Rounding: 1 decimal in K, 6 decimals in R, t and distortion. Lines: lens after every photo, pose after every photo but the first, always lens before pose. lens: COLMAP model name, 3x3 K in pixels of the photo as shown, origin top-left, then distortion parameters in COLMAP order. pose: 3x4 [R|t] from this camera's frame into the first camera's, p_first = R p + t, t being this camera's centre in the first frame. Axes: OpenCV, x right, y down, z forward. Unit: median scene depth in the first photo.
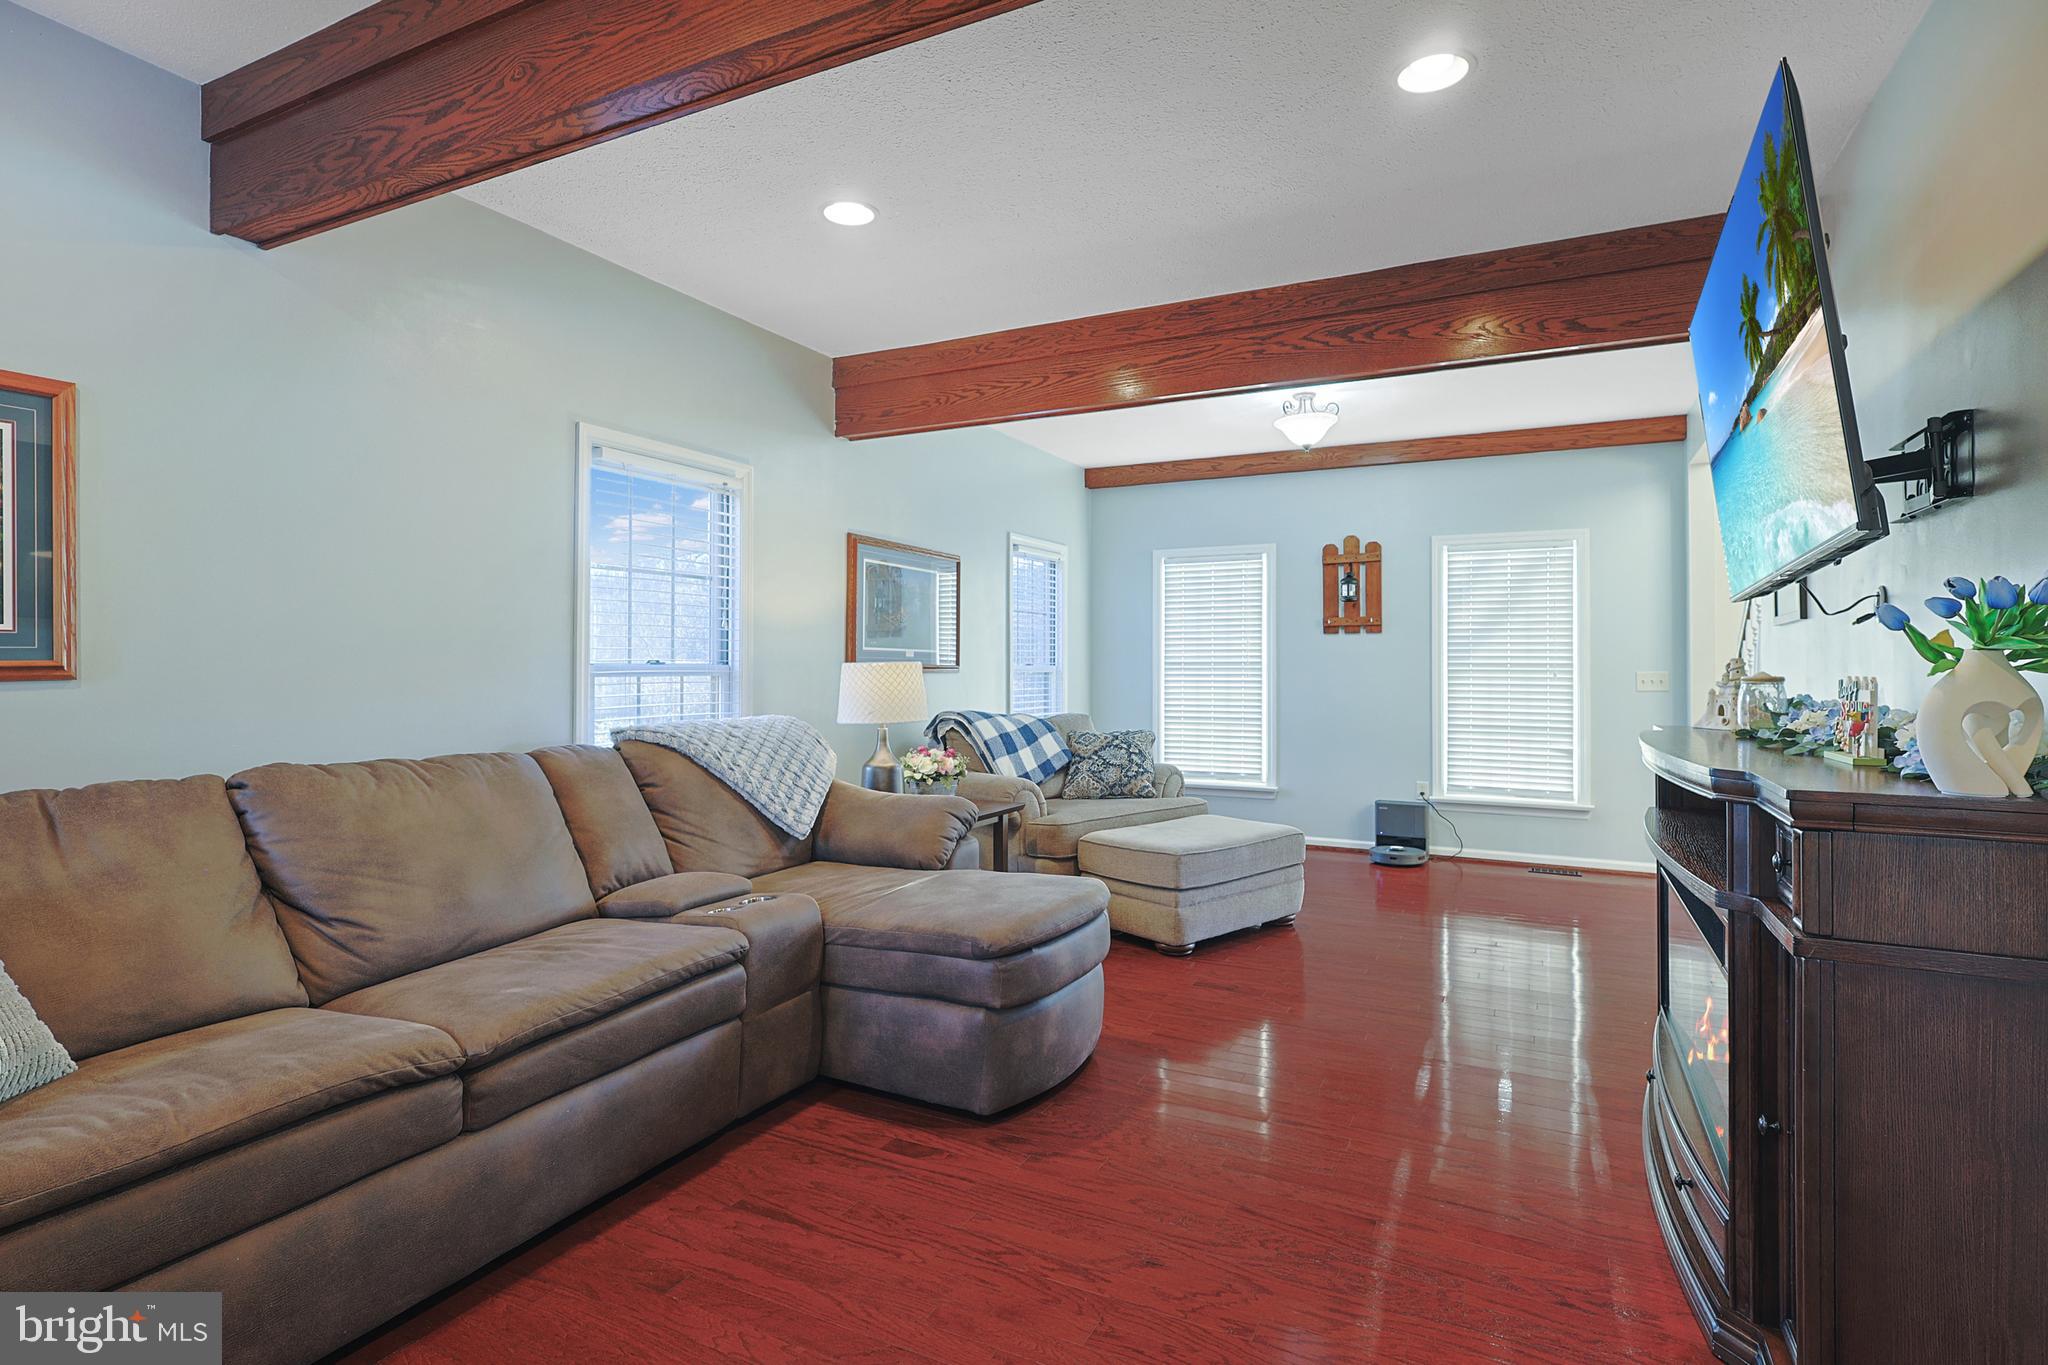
lens RADIAL K [[1003.7, 0, 1037.9], [0, 1003.7, 669.2], [0, 0, 1]] dist [0.005568, 0.000206]
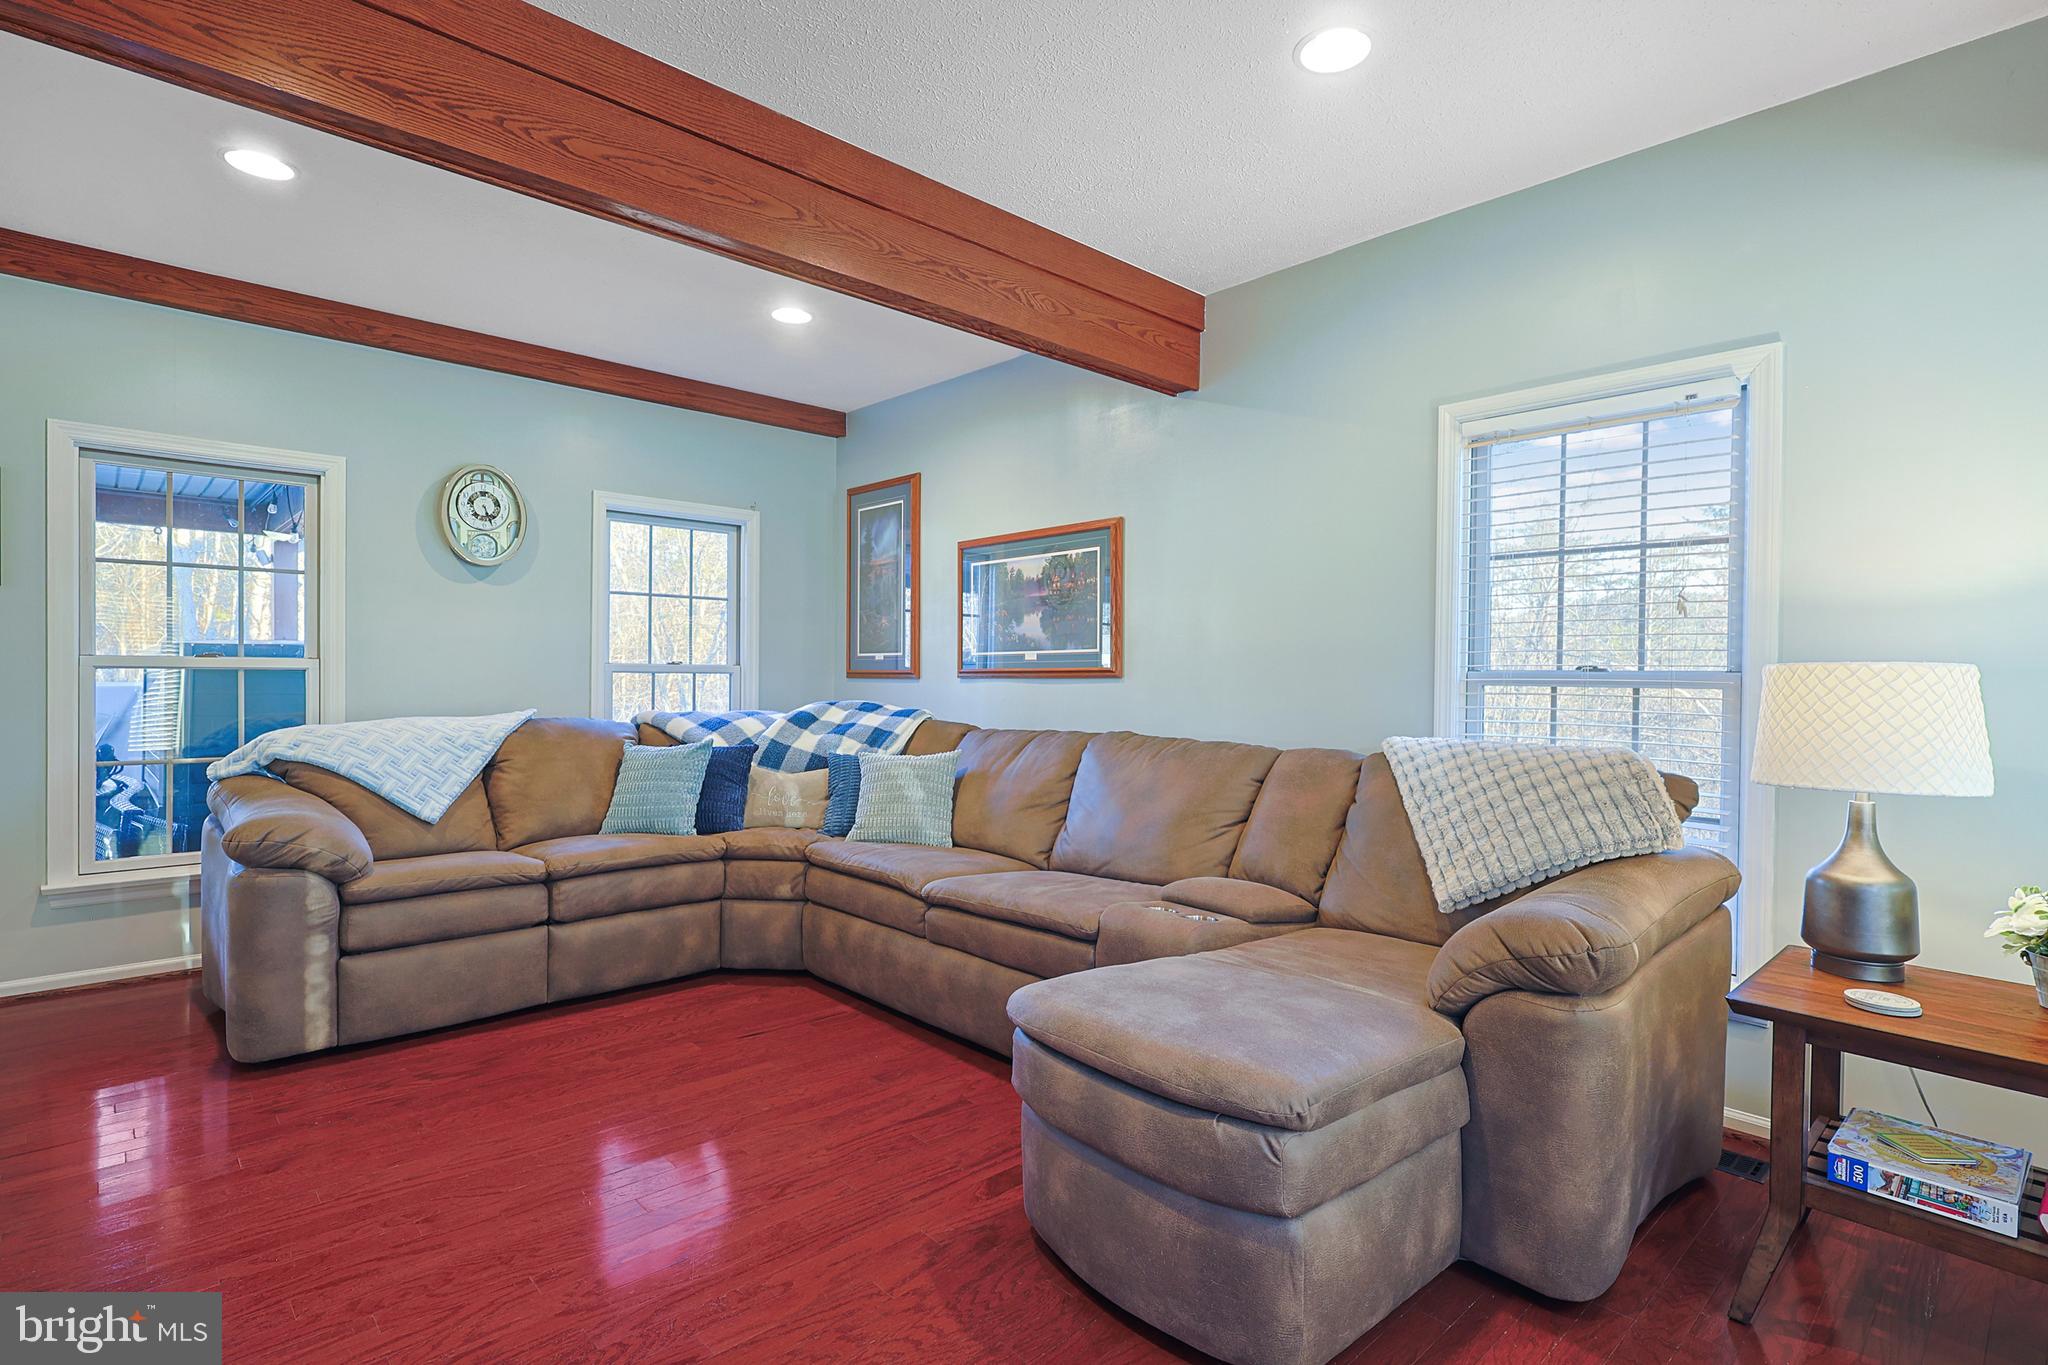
lens RADIAL K [[1003.7, 0, 1033.3], [0, 1003.7, 681.5], [0, 0, 1]] dist [0.005568, 0.000206]
pose [[-0.339885, 0.008447, -0.940429, 0.837679], [-0.013062, 0.999821, 0.013701, -0.003242], [0.940376, 0.016941, -0.339713, 1.495441]]
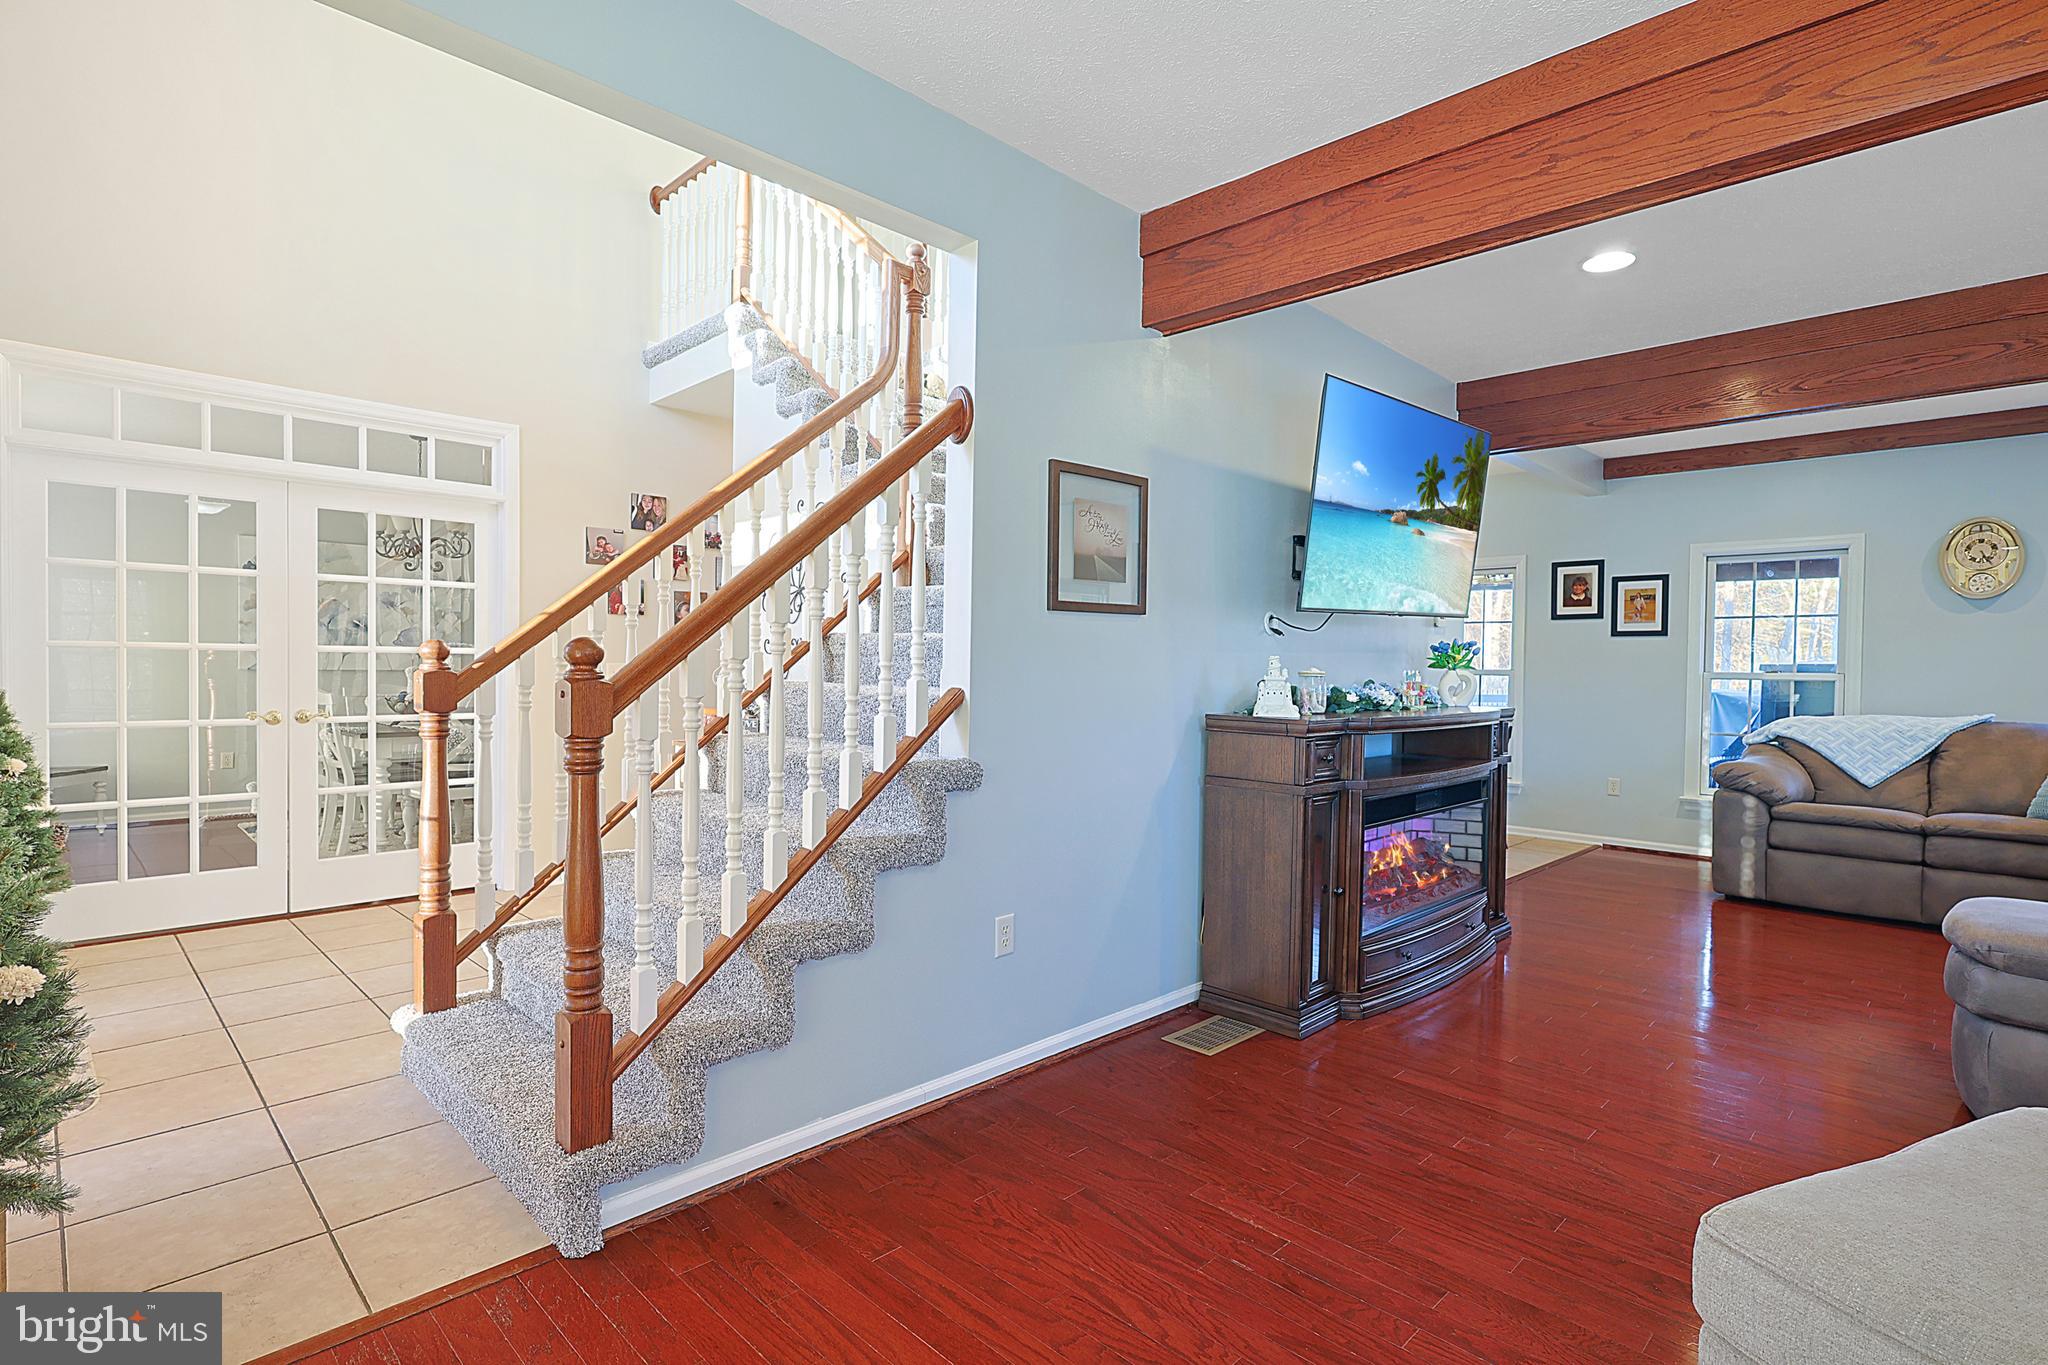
lens RADIAL K [[1003.7, 0, 1019.9], [0, 1003.7, 681.3], [0, 0, 1]] dist [0.005568, 0.000206]
pose [[-0.949006, -0.007996, 0.315156, 0.802789], [-0.002533, 0.999839, 0.017741, -0.020639], [-0.315247, 0.016038, -0.948874, 2.632798]]
